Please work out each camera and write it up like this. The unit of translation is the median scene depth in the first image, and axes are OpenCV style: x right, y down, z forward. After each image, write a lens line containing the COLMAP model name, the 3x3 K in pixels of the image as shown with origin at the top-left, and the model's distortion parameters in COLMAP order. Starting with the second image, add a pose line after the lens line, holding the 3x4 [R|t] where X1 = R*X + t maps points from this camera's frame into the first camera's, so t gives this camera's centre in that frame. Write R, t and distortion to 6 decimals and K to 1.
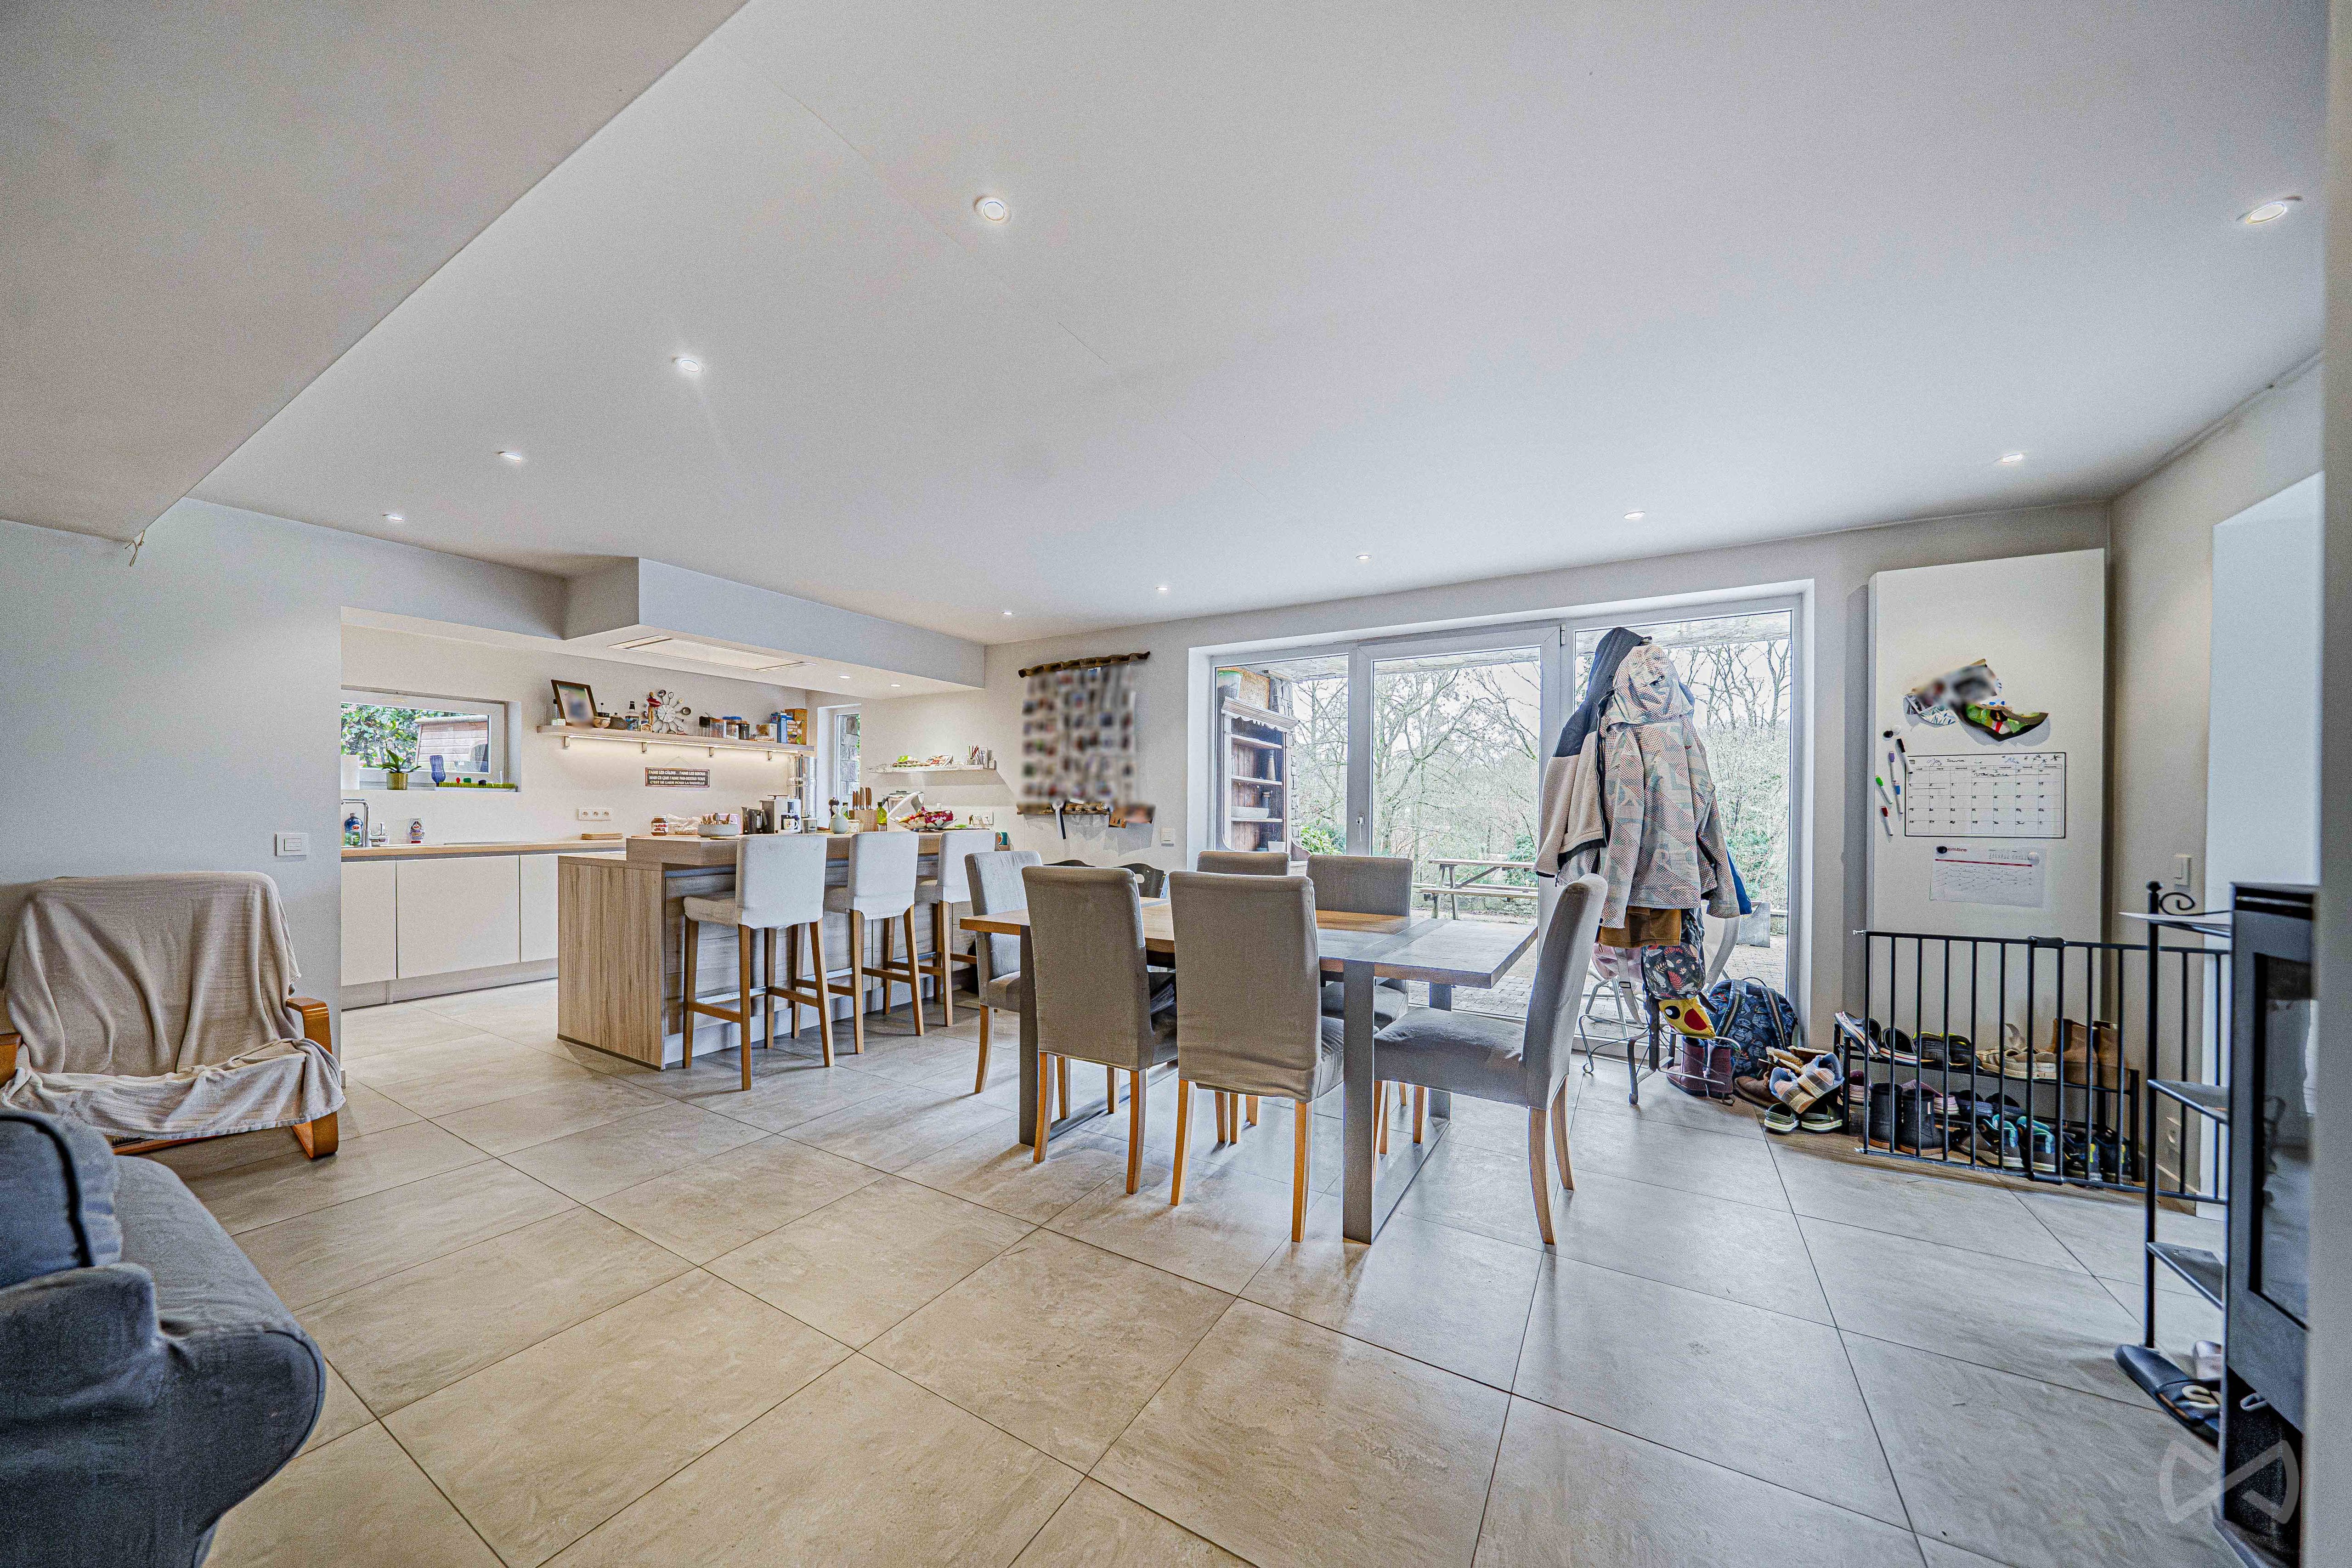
lens RADIAL K [[796.0, 0, 1155.9], [0, 796.0, 818.7], [0, 0, 1]] dist [0.000187, -0.000019]
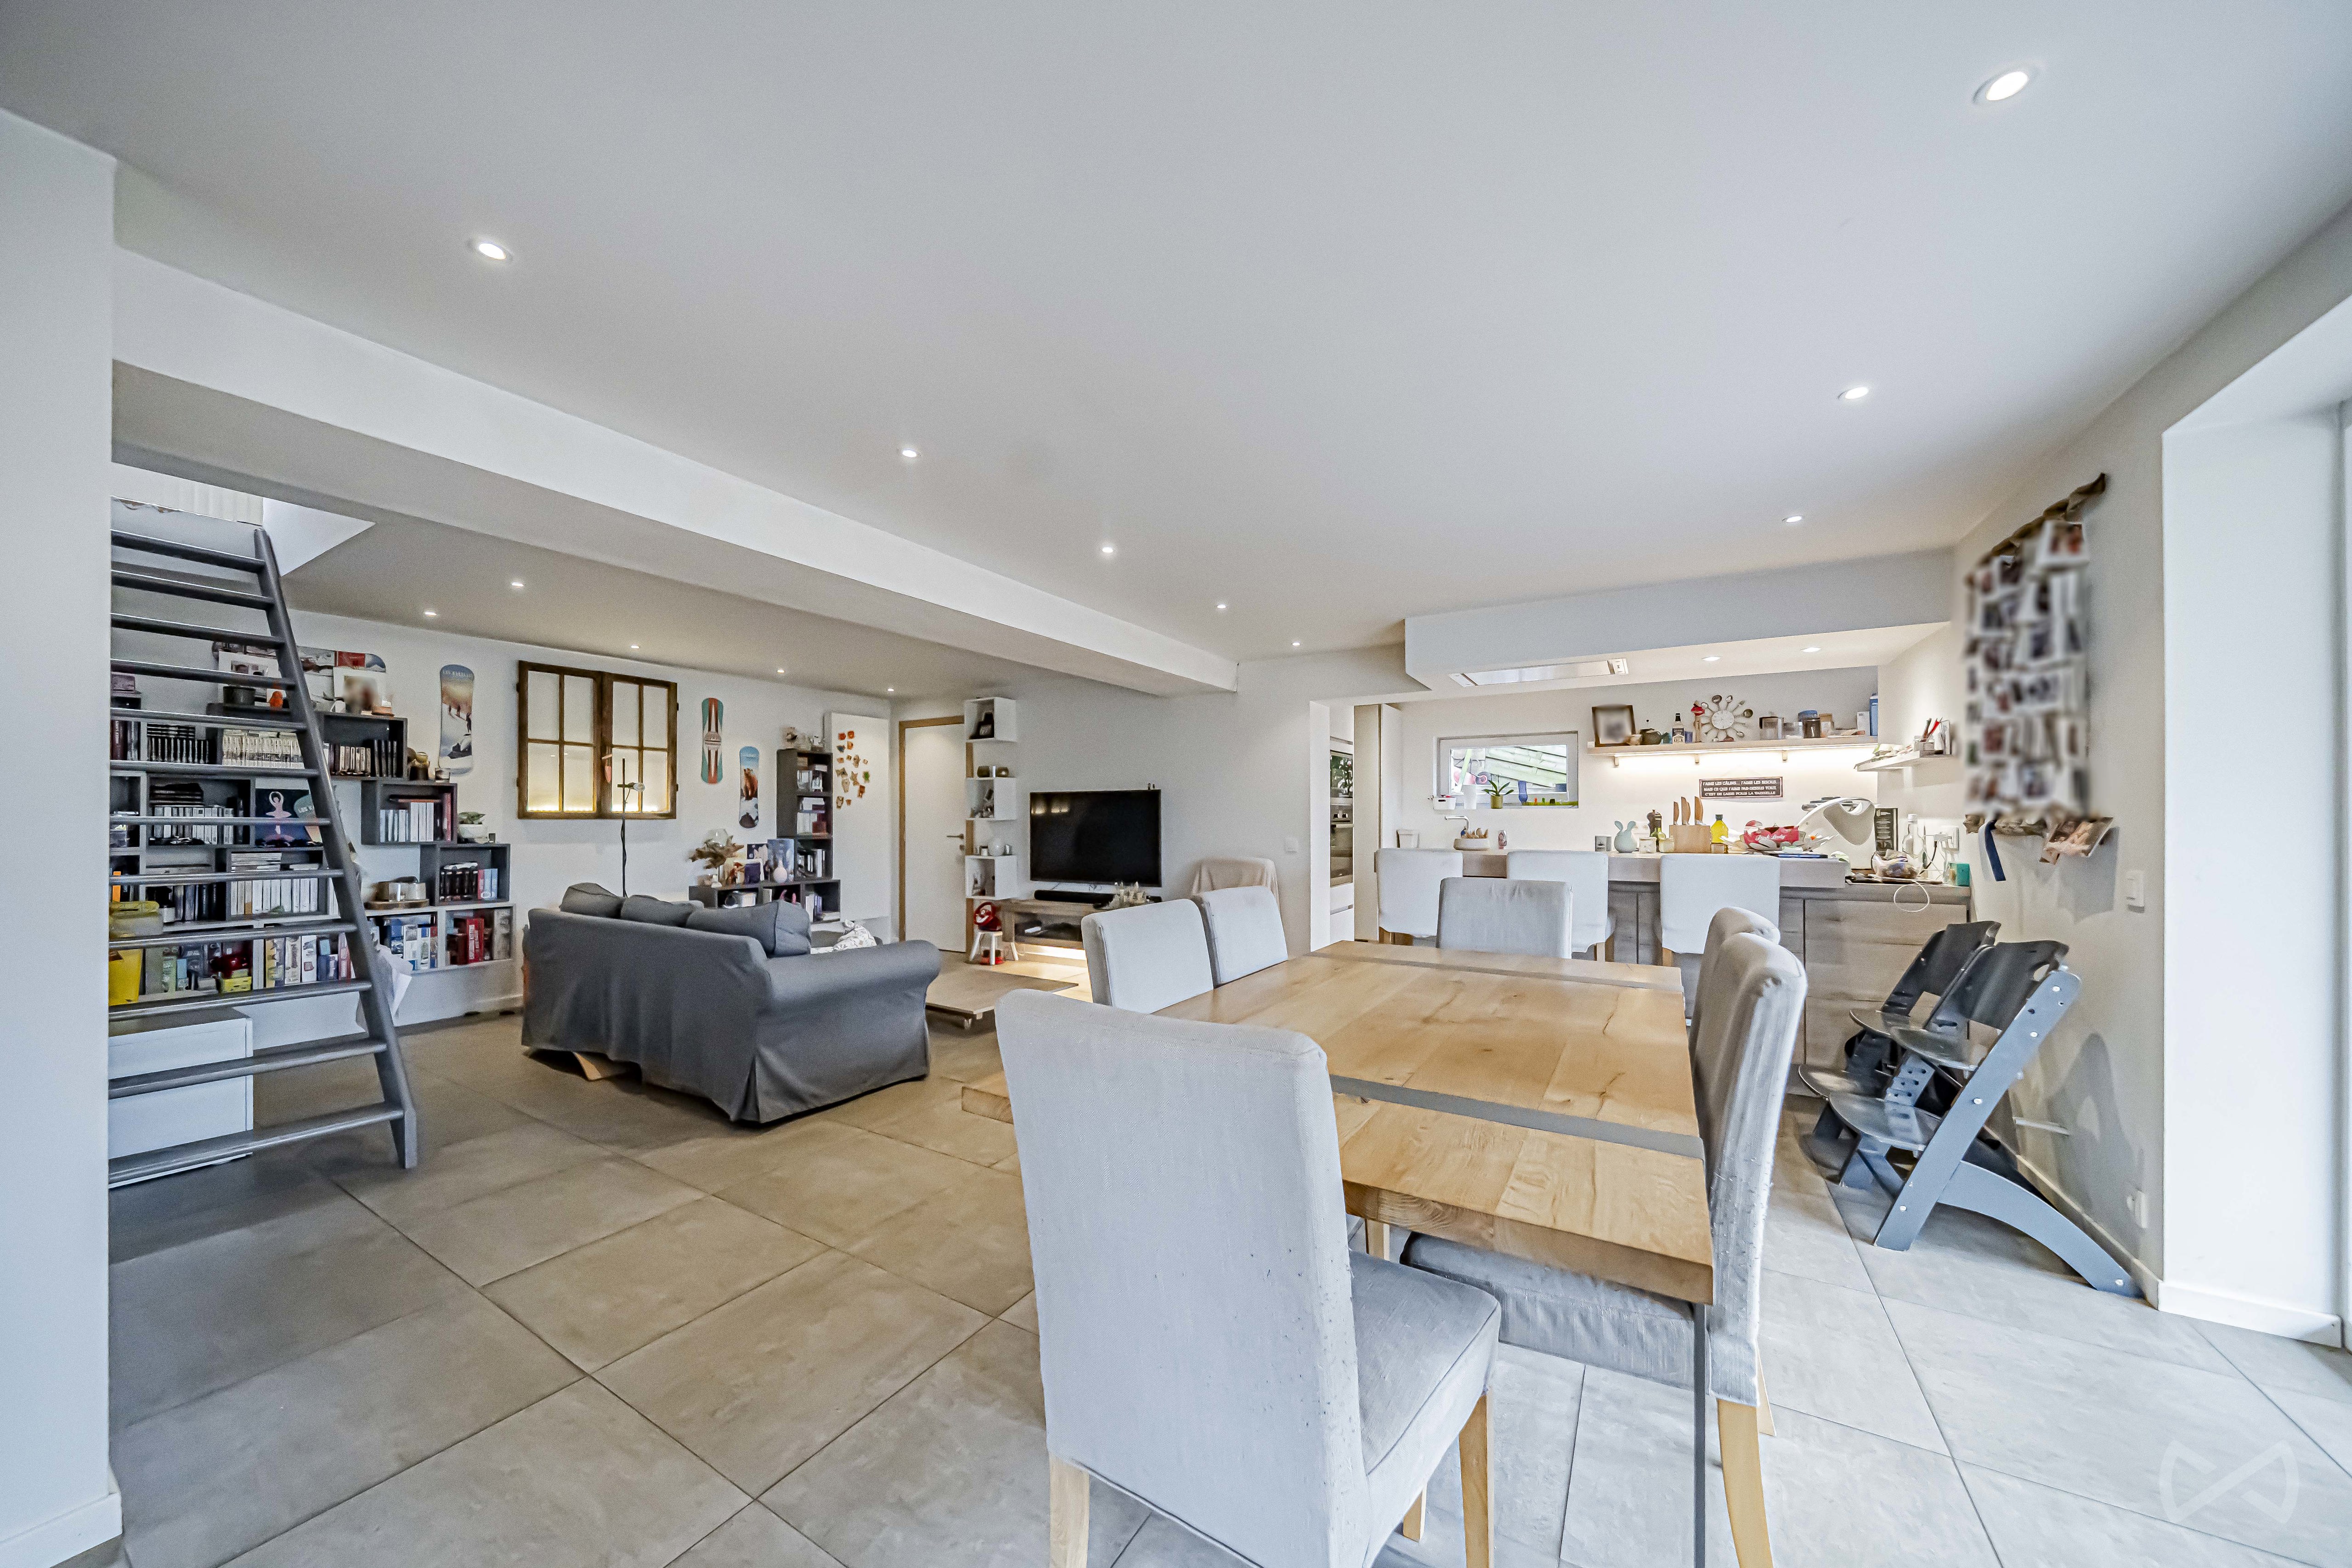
lens RADIAL K [[814.0, 0, 1164.4], [0, 814.0, 814.1], [0, 0, 1]] dist [-0.015084, 0.002750]
pose [[-0.034438, -0.006848, -0.999383, 0.426018], [-0.007651, 0.999949, -0.006588, -0.013441], [0.999378, 0.007419, -0.034489, 0.471261]]
